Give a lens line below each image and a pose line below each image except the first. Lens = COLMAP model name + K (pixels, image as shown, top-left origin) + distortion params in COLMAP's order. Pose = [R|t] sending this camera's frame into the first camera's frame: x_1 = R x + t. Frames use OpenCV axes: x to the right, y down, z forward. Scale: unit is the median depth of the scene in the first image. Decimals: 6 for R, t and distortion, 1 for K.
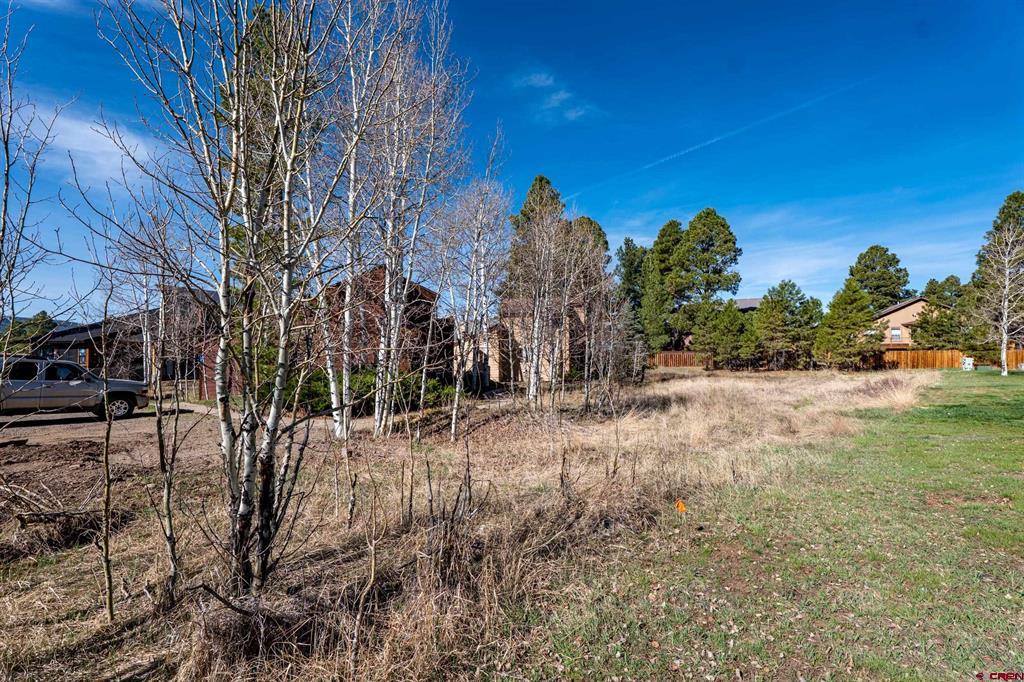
lens RADIAL K [[469.5, 0, 513.7], [0, 469.5, 335.3], [0, 0, 1]] dist [0.002655, 0.000605]
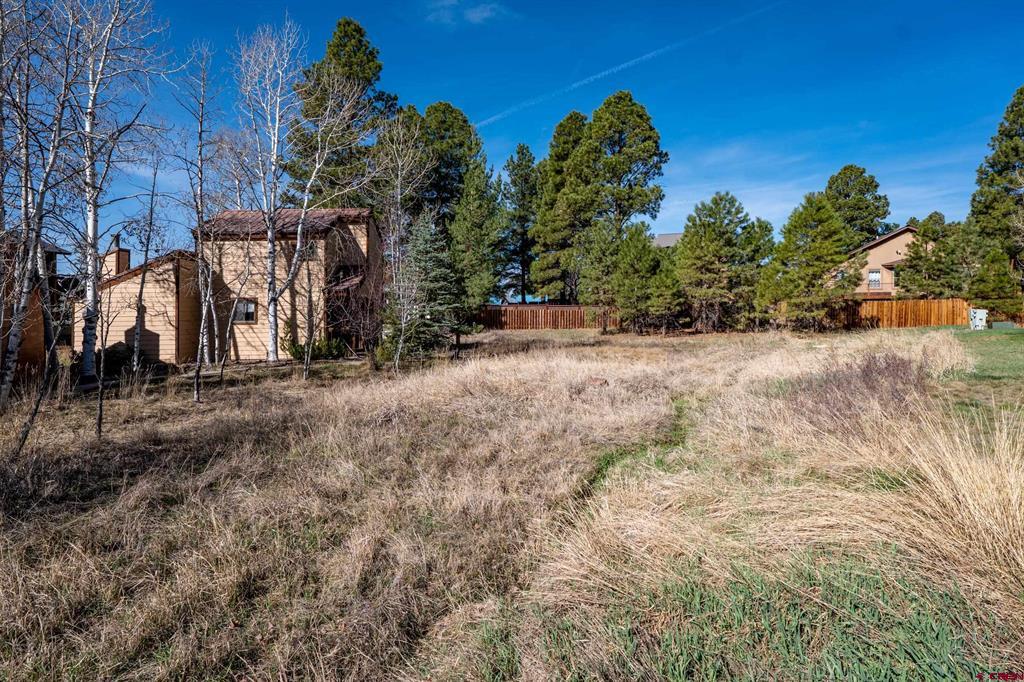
lens RADIAL K [[568.7, 0, 511.7], [0, 568.7, 310.3], [0, 0, 1]] dist [0.000062, 0.002105]
pose [[0.992498, -0.008507, 0.121964, 0.199068], [0.004531, 0.999450, 0.032844, 0.017193], [-0.122176, -0.032045, 0.991991, 0.260184]]
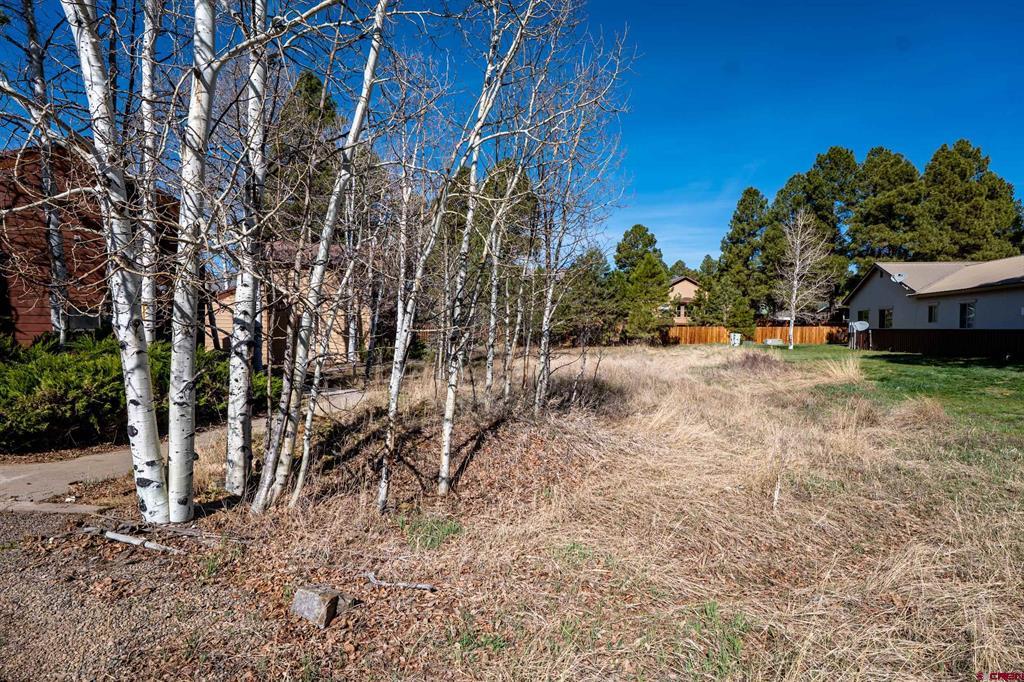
lens RADIAL K [[549.9, 0, 512.0], [0, 549.9, 341.0], [0, 0, 1]] dist [0.001126, 0.000380]
pose [[0.875767, 0.000694, 0.482734, -0.078940], [-0.029732, 0.998178, 0.052505, 0.011831], [-0.481818, -0.060335, 0.874192, 0.127485]]
